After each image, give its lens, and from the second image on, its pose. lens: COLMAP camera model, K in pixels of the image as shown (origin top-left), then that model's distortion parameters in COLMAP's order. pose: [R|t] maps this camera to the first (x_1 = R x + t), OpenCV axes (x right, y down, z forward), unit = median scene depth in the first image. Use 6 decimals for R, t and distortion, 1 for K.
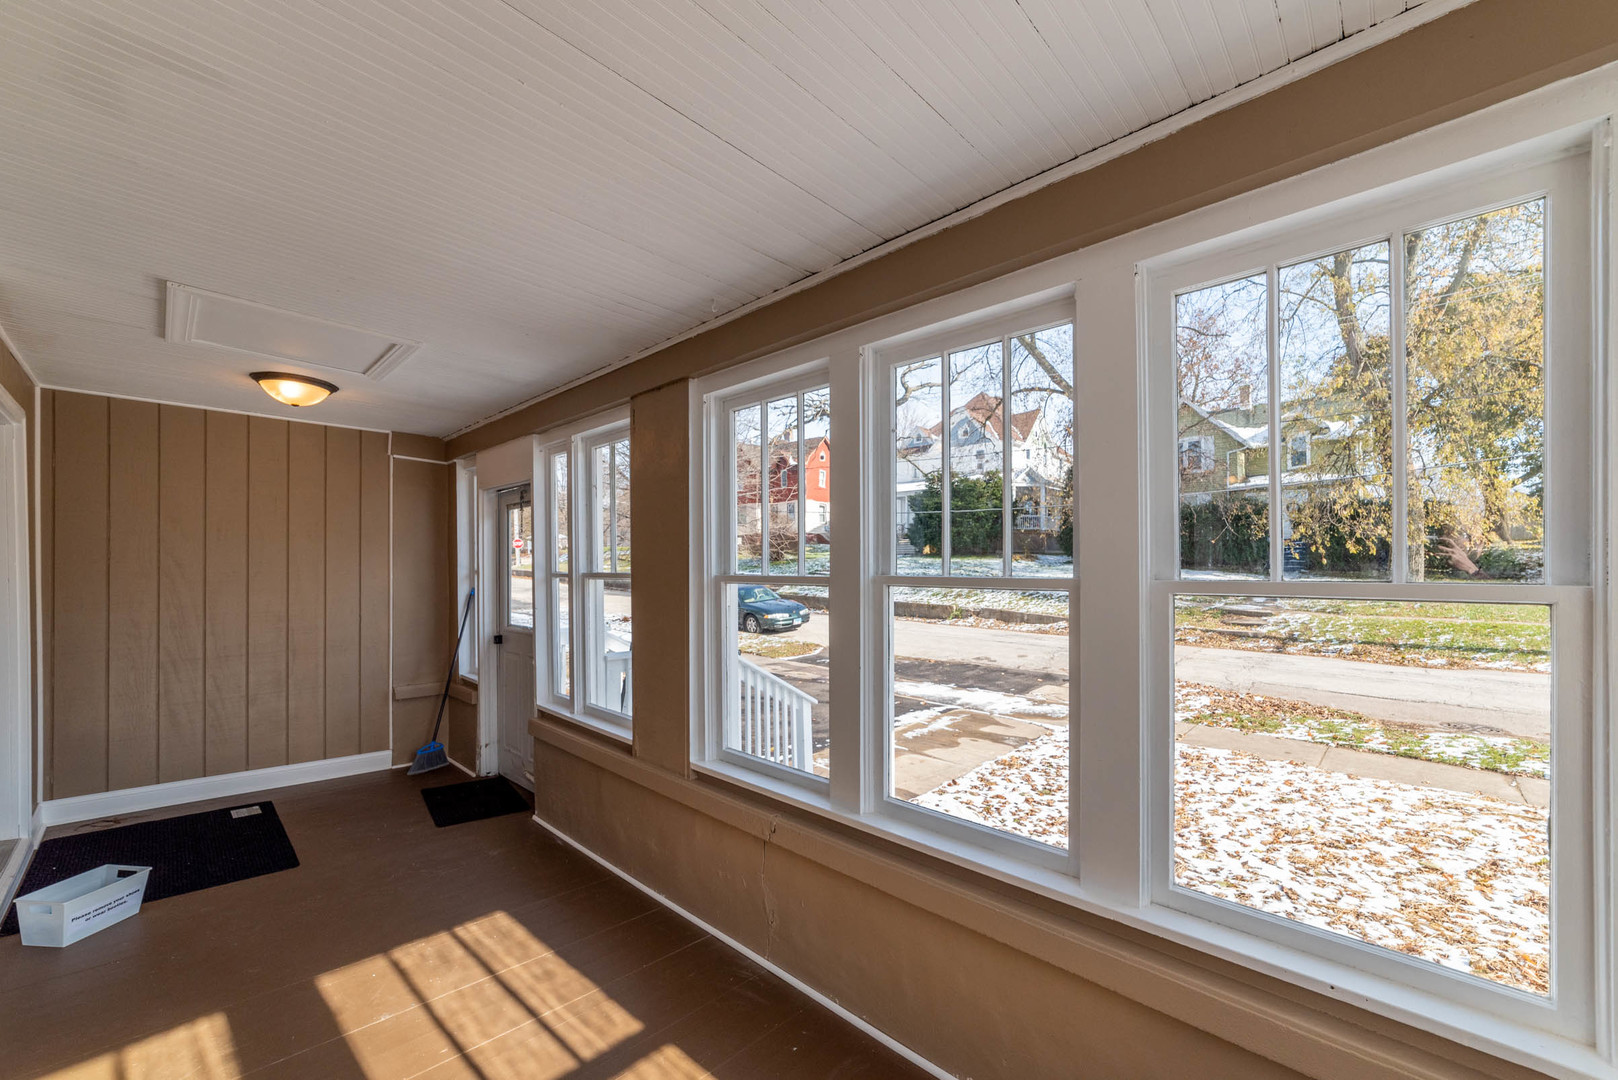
lens RADIAL K [[632.3, 0, 809.7], [0, 632.3, 564.4], [0, 0, 1]] dist [-0.000611, 0.000012]
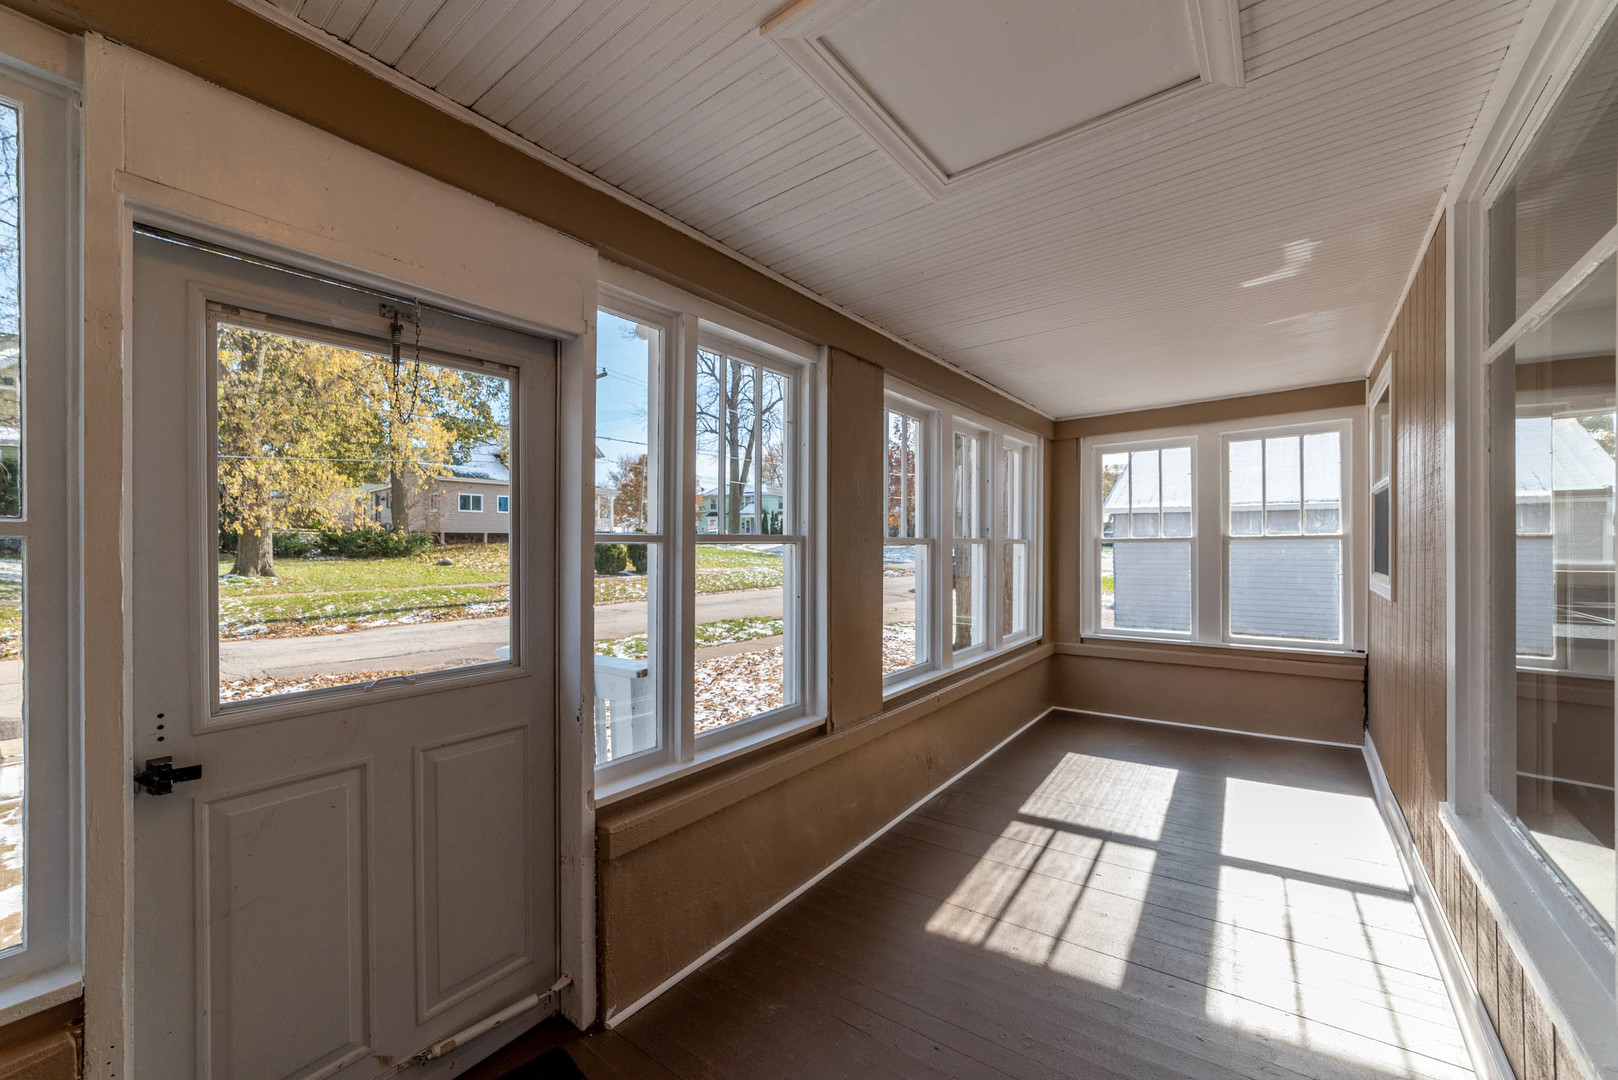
lens RADIAL K [[632.1, 0, 809.0], [0, 632.1, 540.0], [0, 0, 1]] dist [0.000787, 0.000062]
pose [[-0.113688, 0.011569, 0.993449, -0.928341], [0.004856, 0.999927, -0.011089, 0.024962], [-0.993505, 0.003564, -0.113736, 0.879416]]
